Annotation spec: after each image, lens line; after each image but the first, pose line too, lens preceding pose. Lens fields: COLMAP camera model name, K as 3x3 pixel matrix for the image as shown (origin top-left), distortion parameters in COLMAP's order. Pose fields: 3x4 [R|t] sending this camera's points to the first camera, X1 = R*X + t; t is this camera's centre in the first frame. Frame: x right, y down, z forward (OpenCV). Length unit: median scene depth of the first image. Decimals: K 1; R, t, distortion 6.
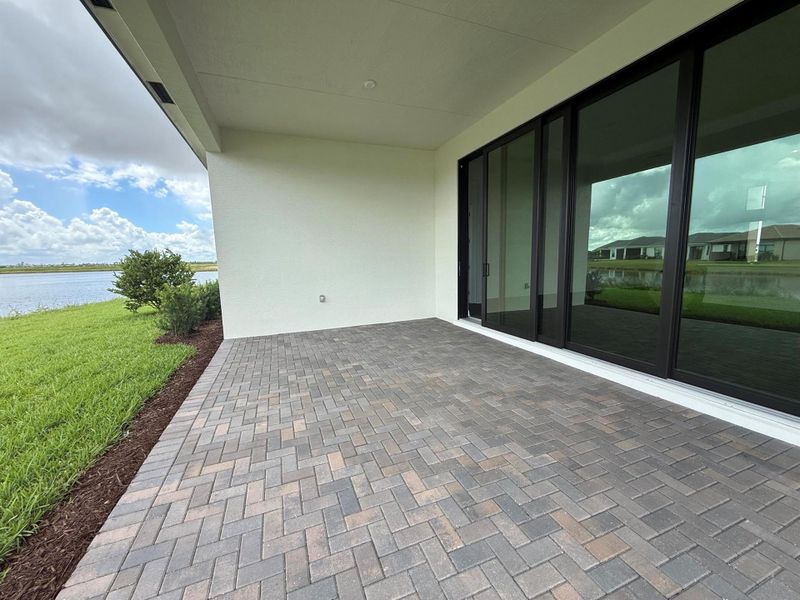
lens RADIAL K [[320.2, 0, 398.4], [0, 320.2, 300.7], [0, 0, 1]] dist [-0.001324, 0.000555]
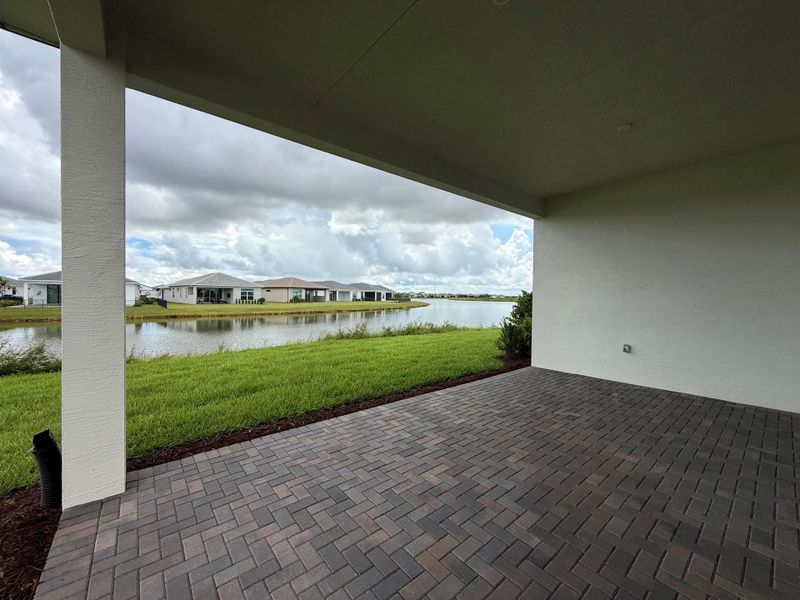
lens RADIAL K [[320.2, 0, 398.4], [0, 320.2, 296.6], [0, 0, 1]] dist [-0.001324, 0.000555]
pose [[0.318974, 0.029443, -0.947306, 0.975711], [-0.142256, 0.989681, -0.017140, -0.104985], [0.937026, 0.140227, 0.319871, 0.203852]]
